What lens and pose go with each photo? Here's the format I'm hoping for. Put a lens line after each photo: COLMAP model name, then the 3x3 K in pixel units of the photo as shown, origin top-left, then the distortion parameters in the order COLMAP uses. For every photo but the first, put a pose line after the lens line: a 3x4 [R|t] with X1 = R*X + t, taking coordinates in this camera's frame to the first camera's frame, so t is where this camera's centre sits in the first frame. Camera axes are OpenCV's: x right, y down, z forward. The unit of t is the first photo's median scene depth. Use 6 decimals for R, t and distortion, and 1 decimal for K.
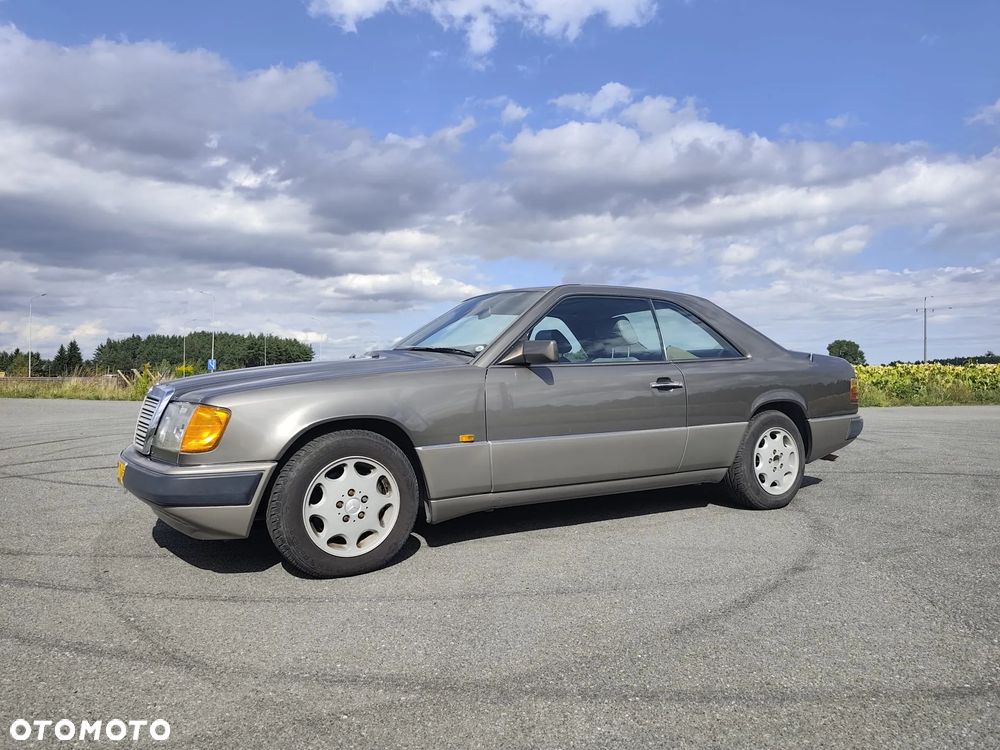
lens RADIAL K [[691.1, 0, 502.3], [0, 691.1, 385.6], [0, 0, 1]] dist [0.024670, -0.035086]
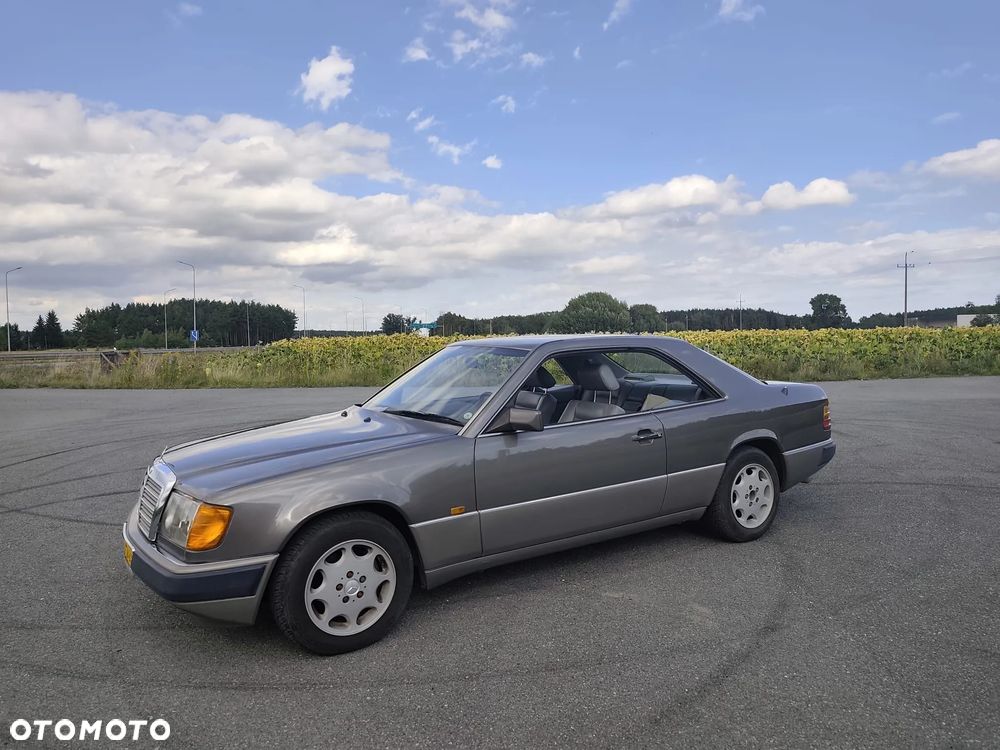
lens RADIAL K [[691.1, 0, 501.4], [0, 691.1, 375.3], [0, 0, 1]] dist [0.024670, -0.035086]
pose [[0.999595, -0.021247, 0.018951, -0.000732], [0.020395, 0.998820, 0.044078, -0.188640], [-0.019865, -0.043674, 0.998848, -0.048140]]
